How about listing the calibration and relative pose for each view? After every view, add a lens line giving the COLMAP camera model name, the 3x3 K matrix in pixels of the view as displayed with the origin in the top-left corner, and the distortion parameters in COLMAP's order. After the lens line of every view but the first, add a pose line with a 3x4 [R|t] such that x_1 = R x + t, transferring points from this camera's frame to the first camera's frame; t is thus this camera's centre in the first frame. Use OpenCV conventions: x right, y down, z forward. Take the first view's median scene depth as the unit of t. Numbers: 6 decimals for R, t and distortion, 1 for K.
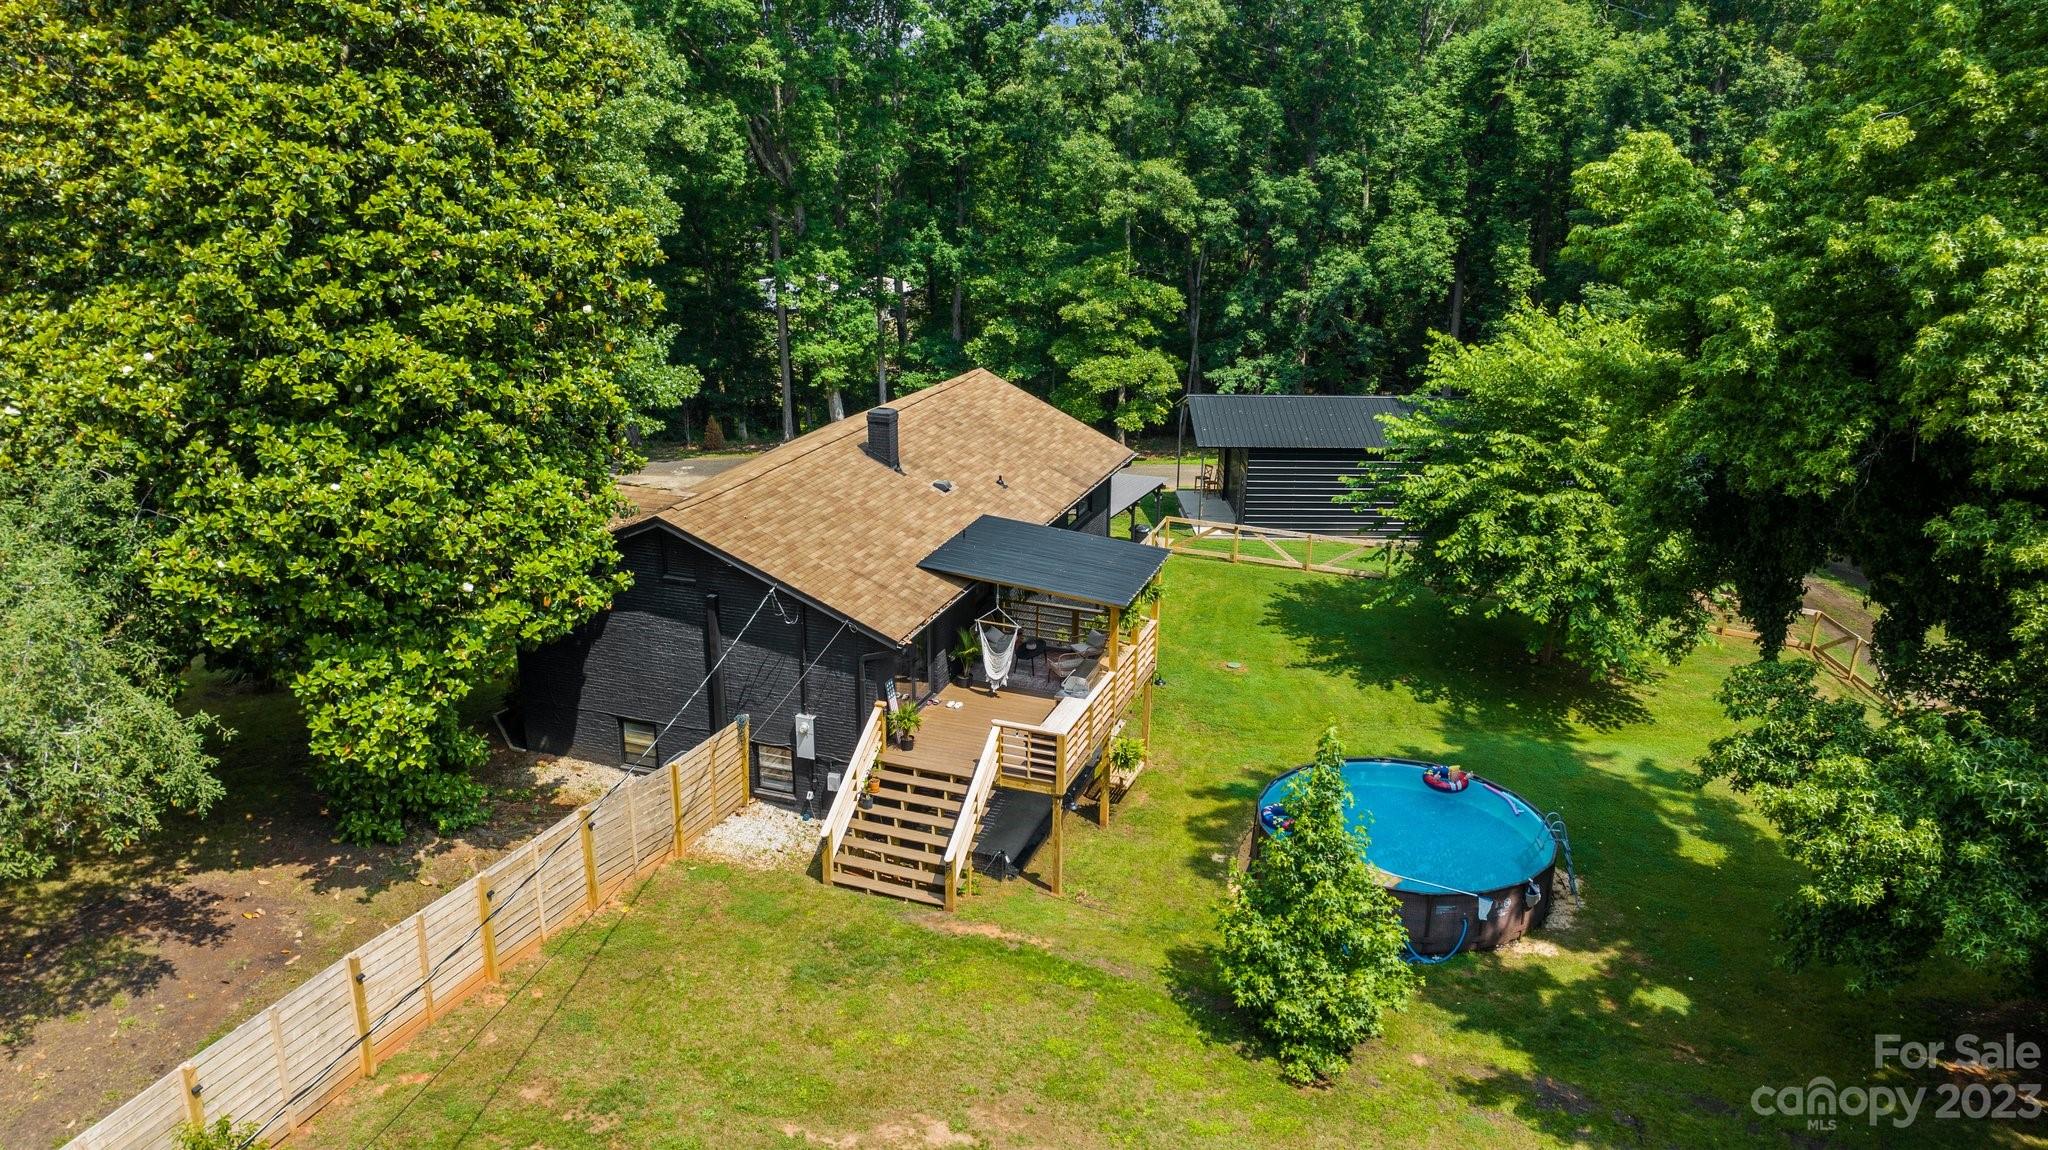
lens RADIAL K [[1451.1, 0, 1029.9], [0, 1451.1, 572.5], [0, 0, 1]] dist [-0.009937, -0.001650]
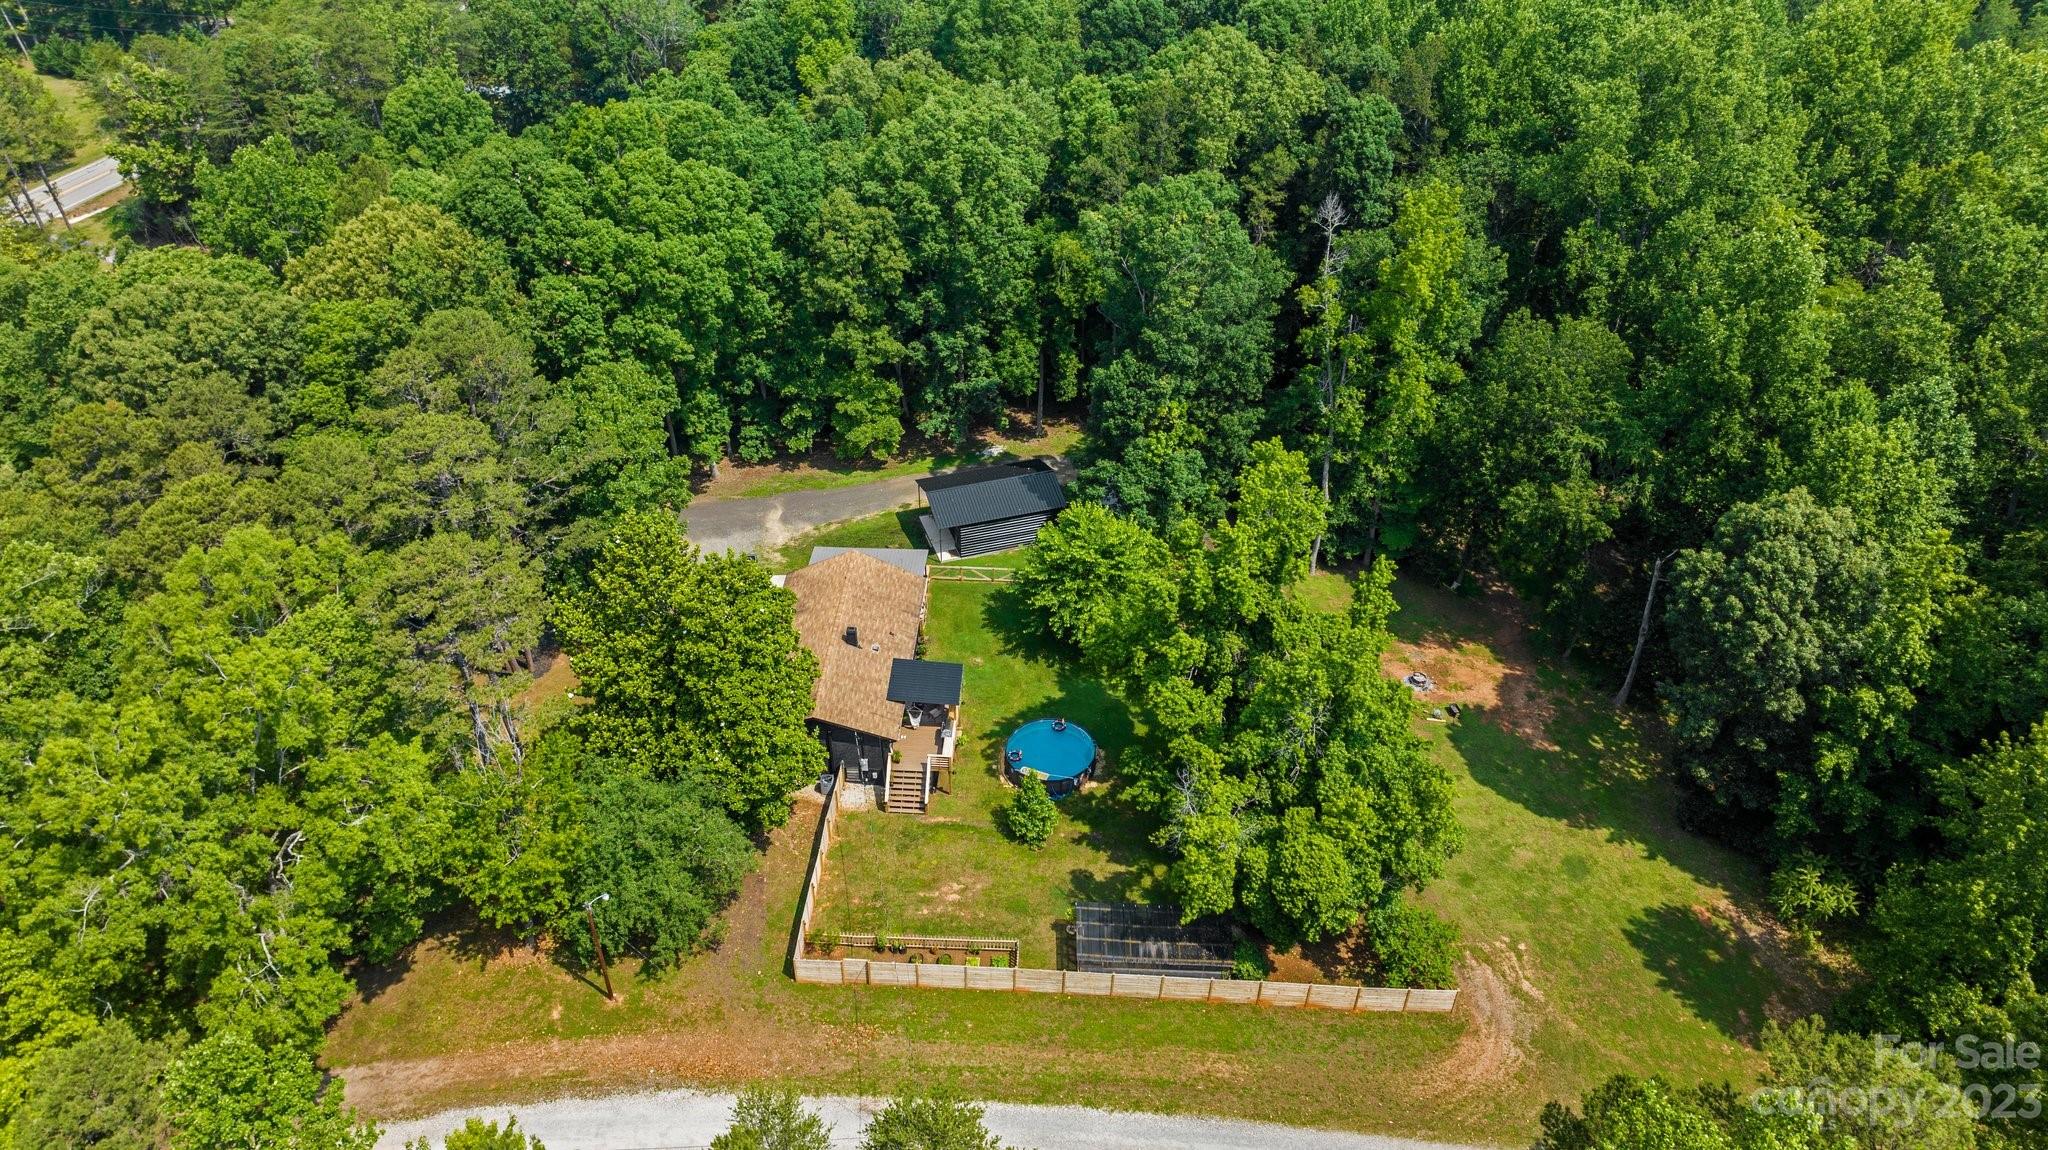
lens RADIAL K [[1451.1, 0, 1023.1], [0, 1451.1, 577.0], [0, 0, 1]] dist [-0.009937, -0.001650]
pose [[0.957889, -0.182874, 0.221371, -0.393820], [0.100240, 0.935428, 0.339008, -1.140509], [-0.269072, -0.302542, 0.914368, -1.613032]]
